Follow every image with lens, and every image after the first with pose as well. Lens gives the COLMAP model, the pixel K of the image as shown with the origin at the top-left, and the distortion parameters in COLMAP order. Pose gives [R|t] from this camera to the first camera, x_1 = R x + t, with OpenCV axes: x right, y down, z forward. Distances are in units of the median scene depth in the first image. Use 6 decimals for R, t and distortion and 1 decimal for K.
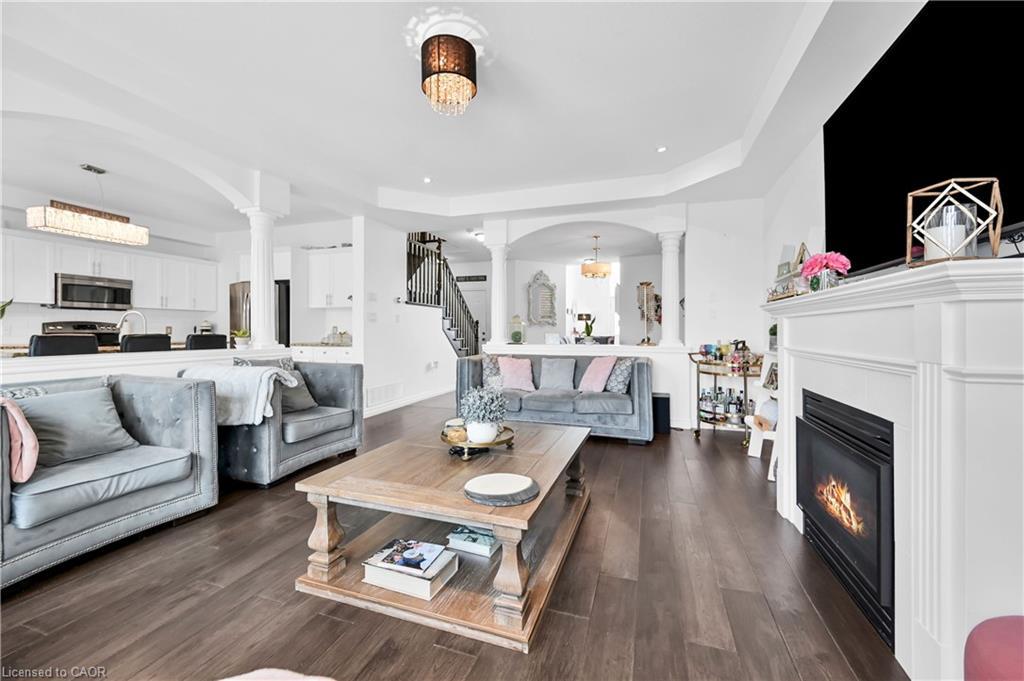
lens RADIAL K [[407.2, 0, 506.1], [0, 407.2, 342.1], [0, 0, 1]] dist [-0.001387, 0.000411]
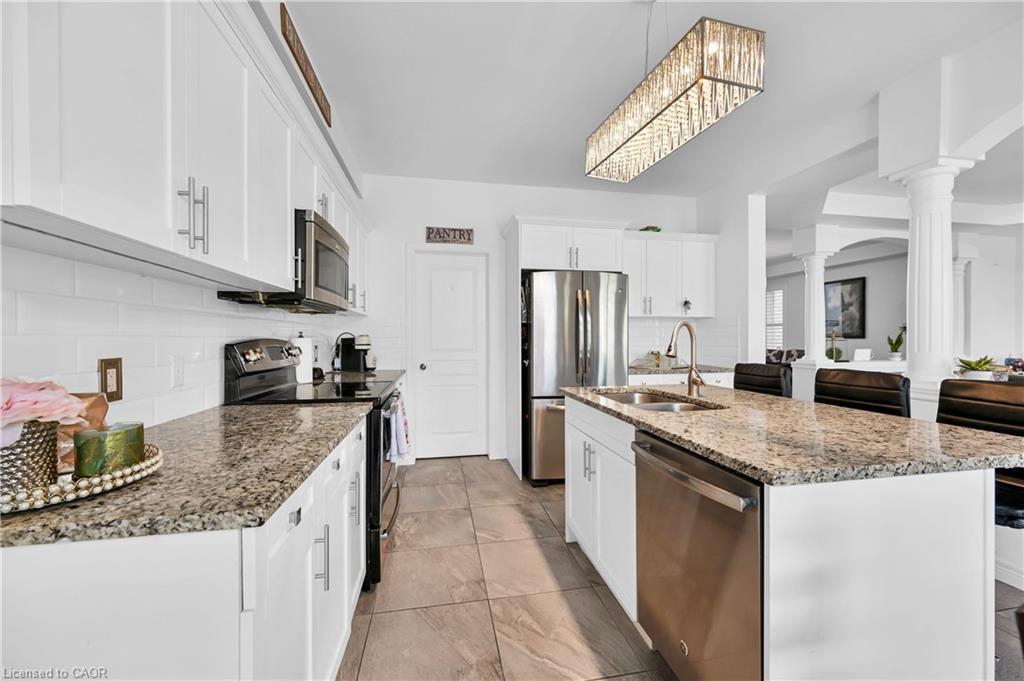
lens RADIAL K [[407.2, 0, 520.2], [0, 407.2, 337.2], [0, 0, 1]] dist [-0.001387, 0.000411]
pose [[0.862327, -0.006892, 0.506305, -1.022022], [0.022439, 0.999445, -0.024612, -0.036676], [-0.505854, 0.032585, 0.862003, 0.532593]]
